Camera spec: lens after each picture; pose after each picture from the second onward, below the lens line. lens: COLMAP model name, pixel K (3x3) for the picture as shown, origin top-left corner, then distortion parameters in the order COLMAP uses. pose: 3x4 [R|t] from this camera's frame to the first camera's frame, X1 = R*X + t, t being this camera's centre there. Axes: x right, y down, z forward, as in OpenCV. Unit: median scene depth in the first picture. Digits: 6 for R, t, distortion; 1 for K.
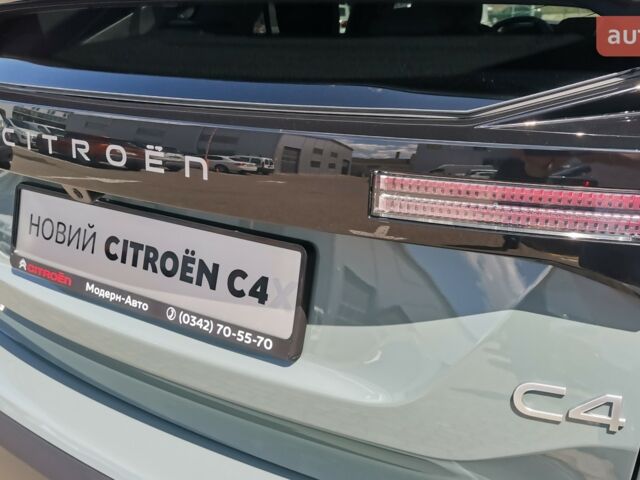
lens RADIAL K [[584.7, 0, 320.0], [0, 584.7, 240.0], [0, 0, 1]] dist [0.076570, -0.089044]
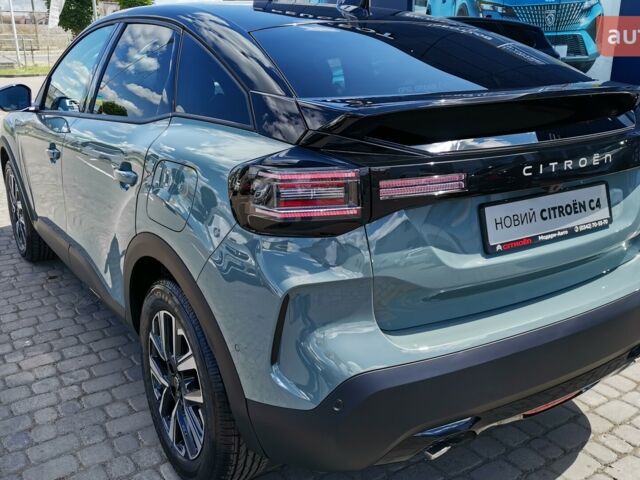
lens RADIAL K [[584.7, 0, 320.0], [0, 584.7, 240.0], [0, 0, 1]] dist [0.076570, -0.089044]
pose [[0.442362, -0.247349, 0.862053, -2.705644], [0.334840, 0.937258, 0.097105, -0.397051], [-0.831985, 0.245694, 0.497429, 0.687706]]
